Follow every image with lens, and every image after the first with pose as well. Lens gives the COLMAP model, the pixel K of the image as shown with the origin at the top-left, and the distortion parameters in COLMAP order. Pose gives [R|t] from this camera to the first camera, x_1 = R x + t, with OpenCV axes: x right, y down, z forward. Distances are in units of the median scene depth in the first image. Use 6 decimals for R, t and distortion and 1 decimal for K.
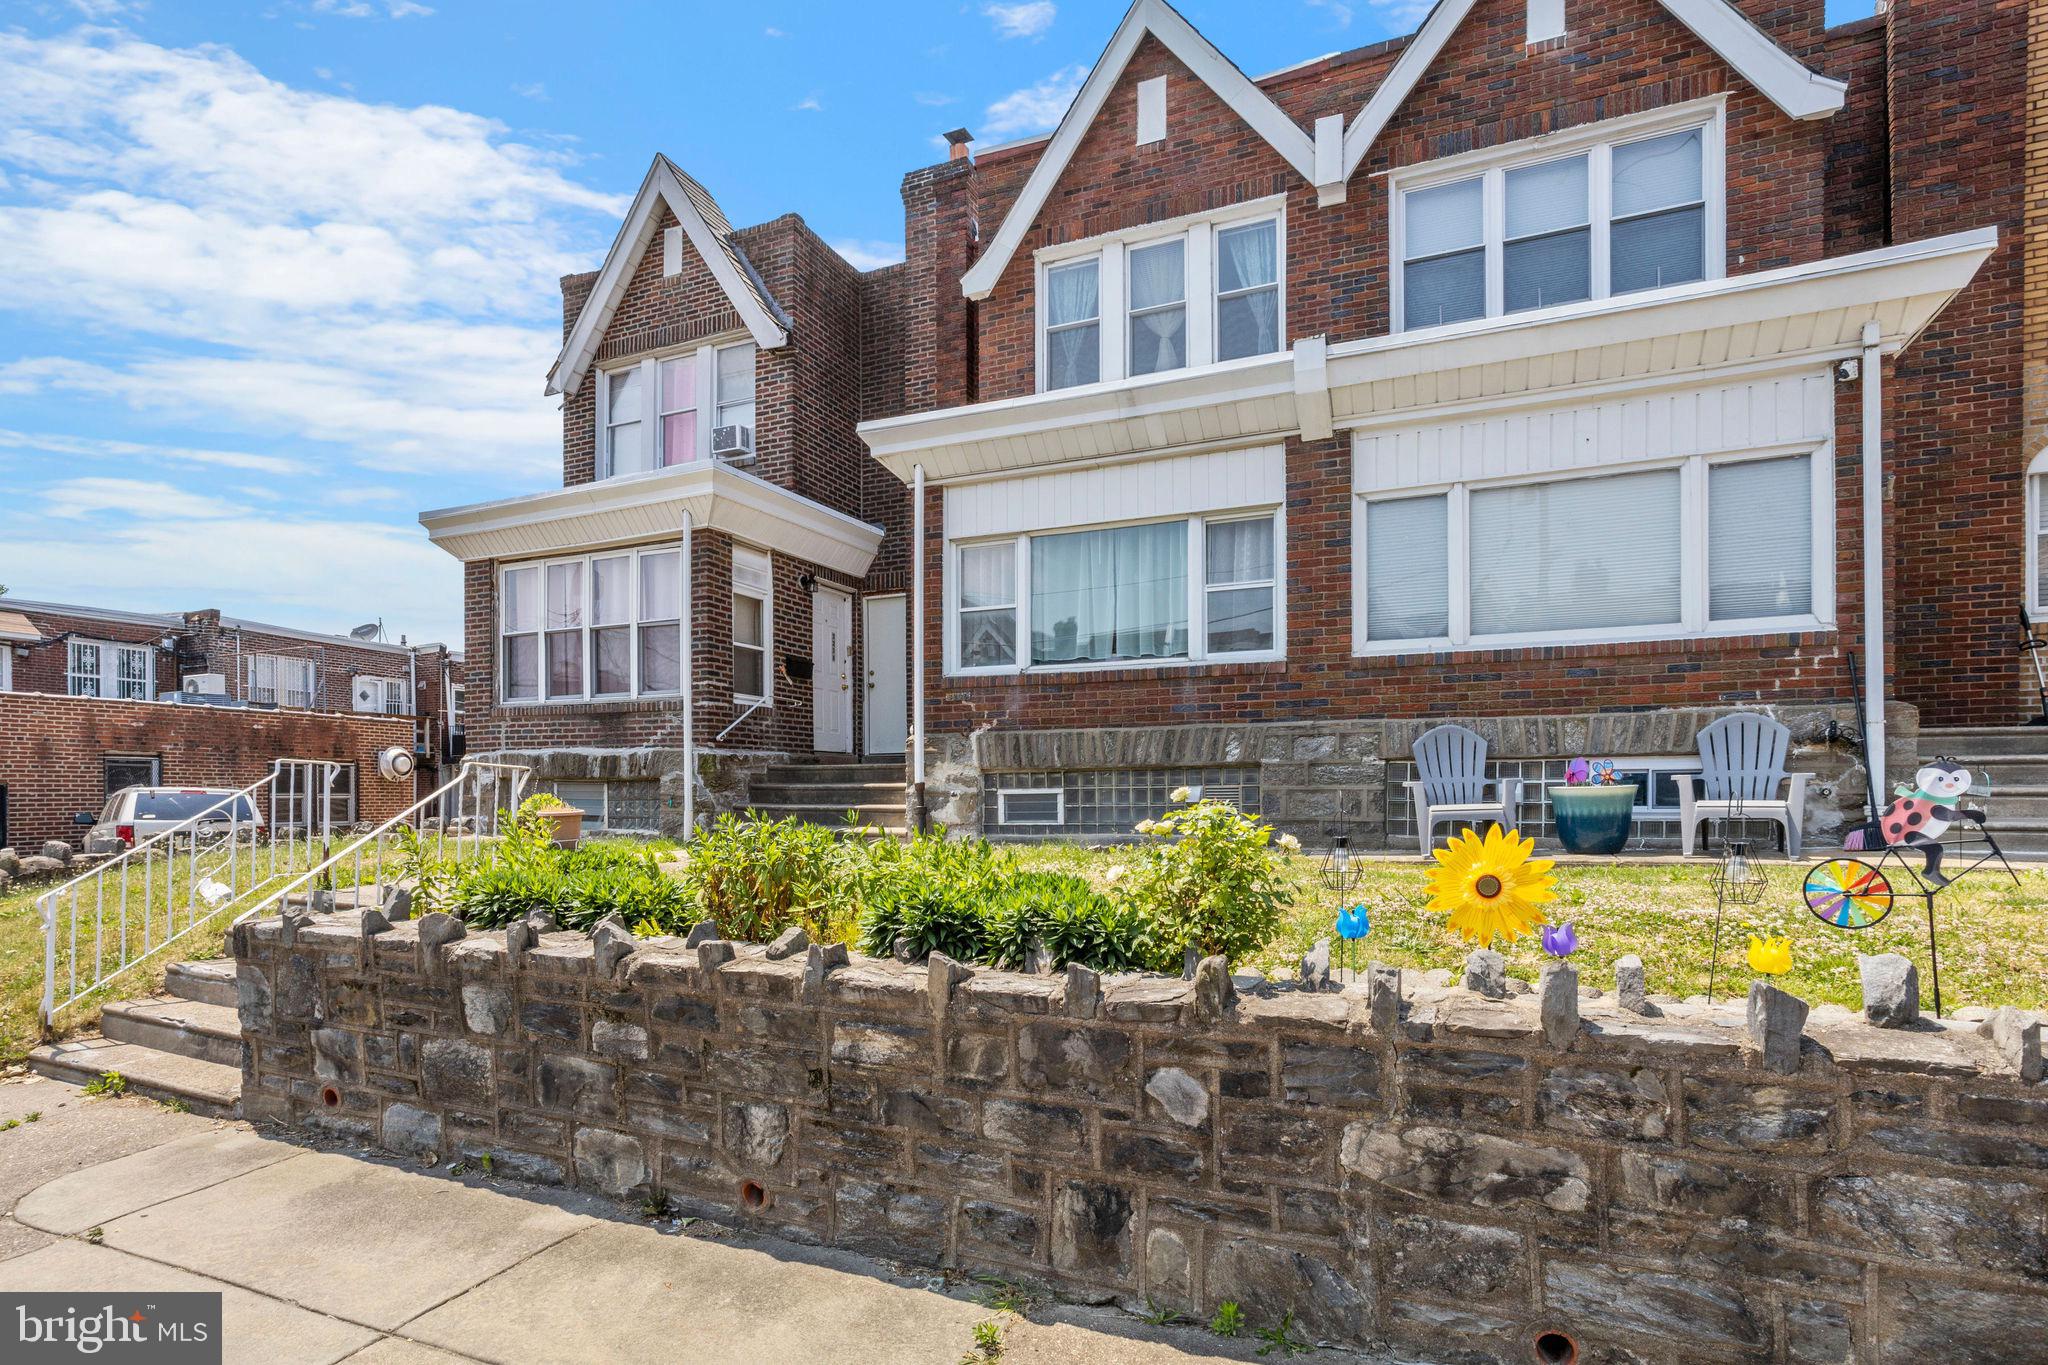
lens RADIAL K [[987.4, 0, 1015.7], [0, 987.4, 653.7], [0, 0, 1]] dist [-0.042409, 0.026661]
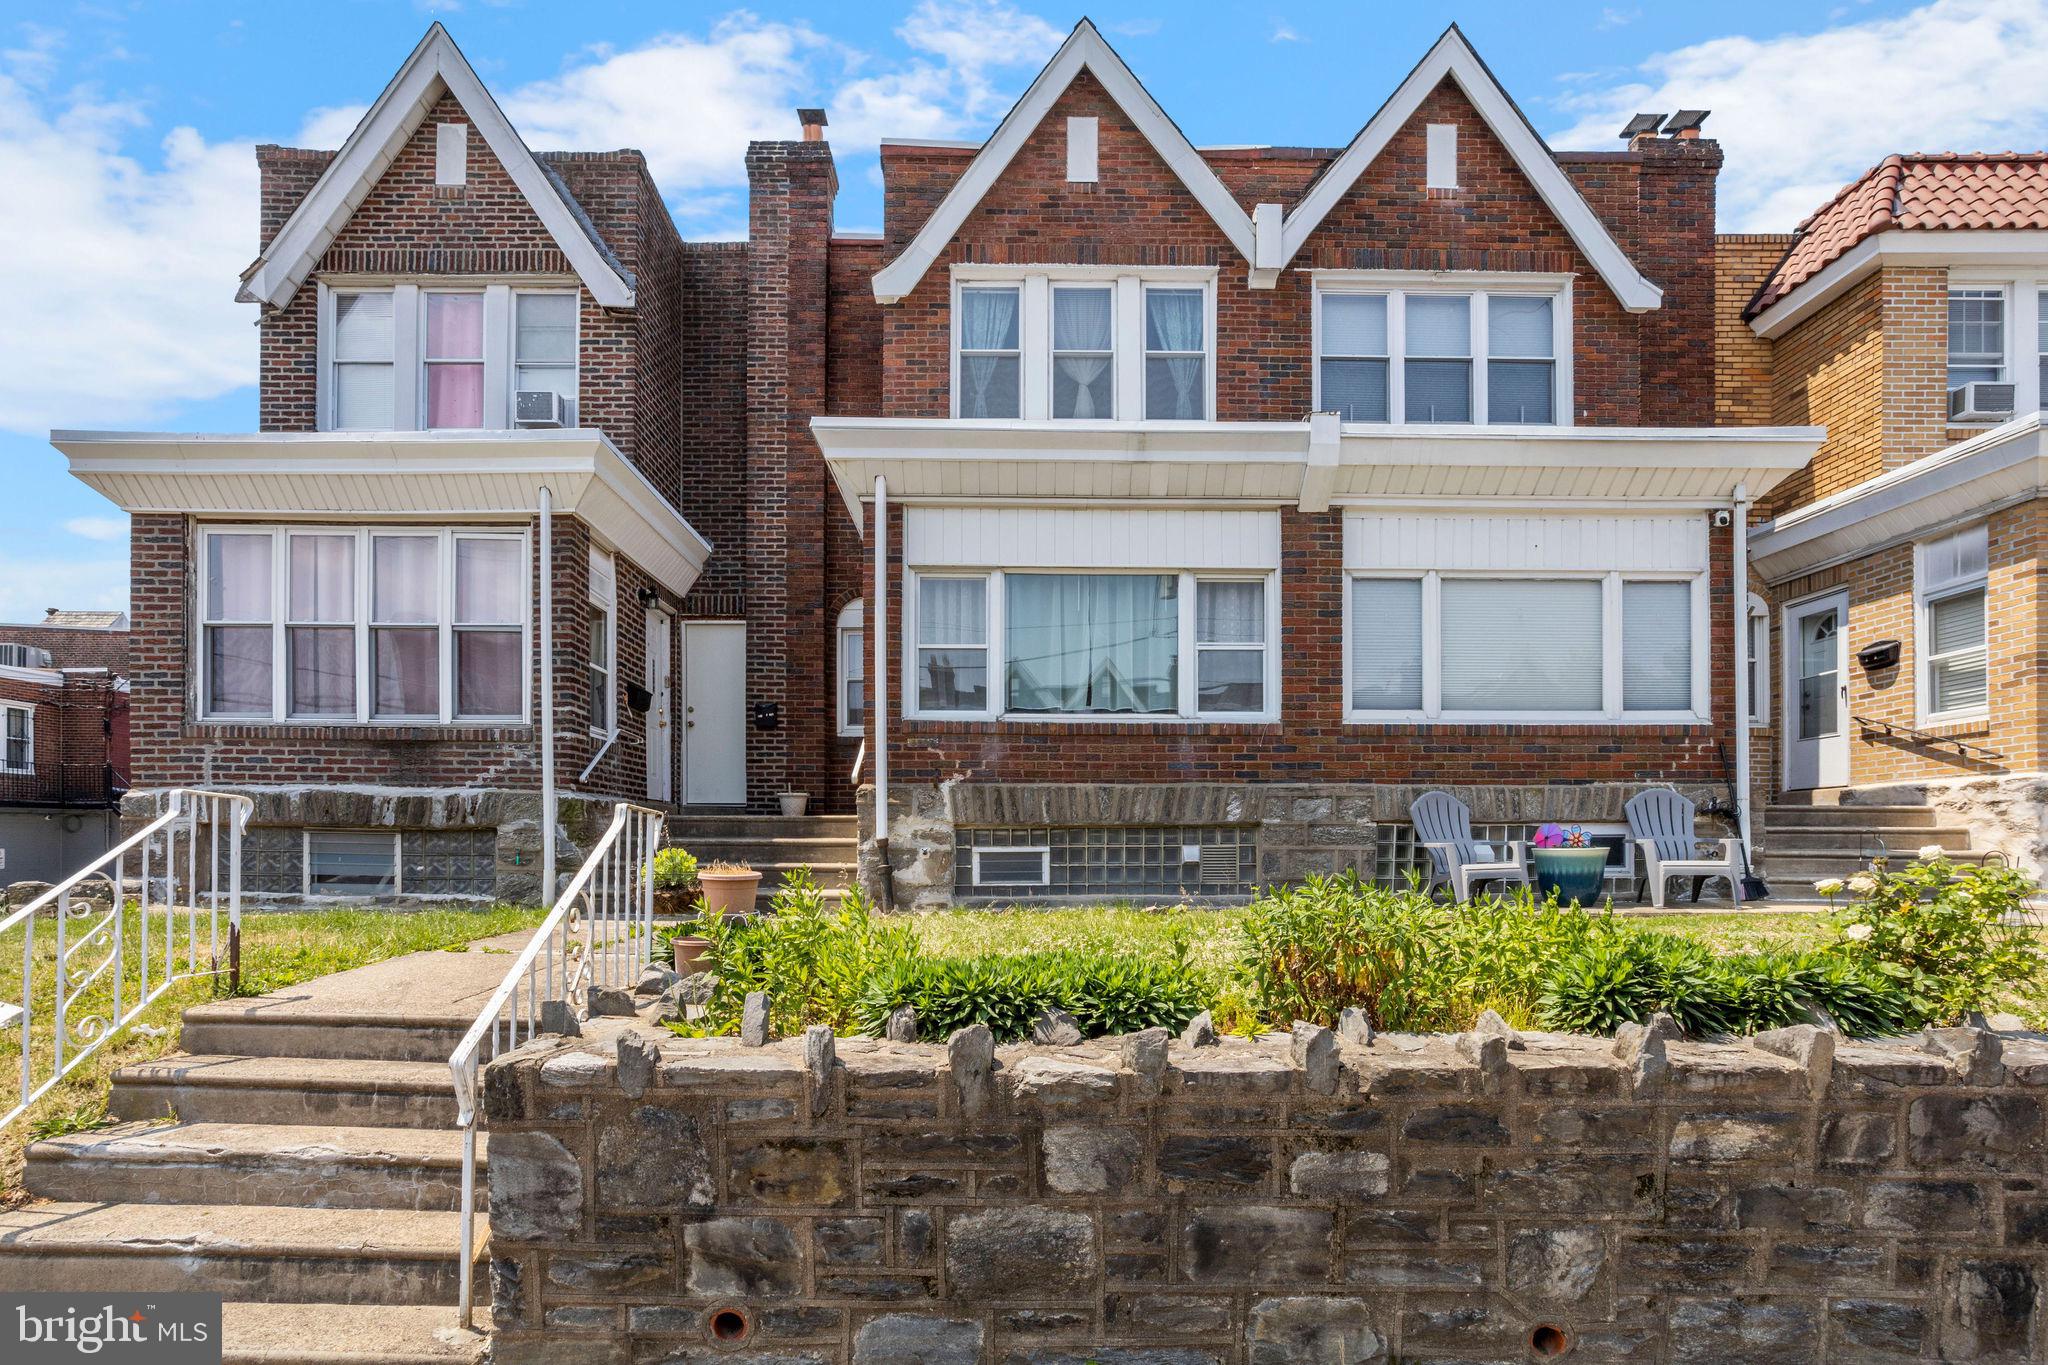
lens RADIAL K [[995.3, 0, 1020.8], [0, 995.3, 721.9], [0, 0, 1]] dist [-0.044457, 0.027694]
pose [[0.915405, 0.058448, 0.398268, -0.356864], [-0.062332, 0.998050, -0.003199, 0.023861], [-0.397678, -0.021896, 0.917264, 0.151858]]
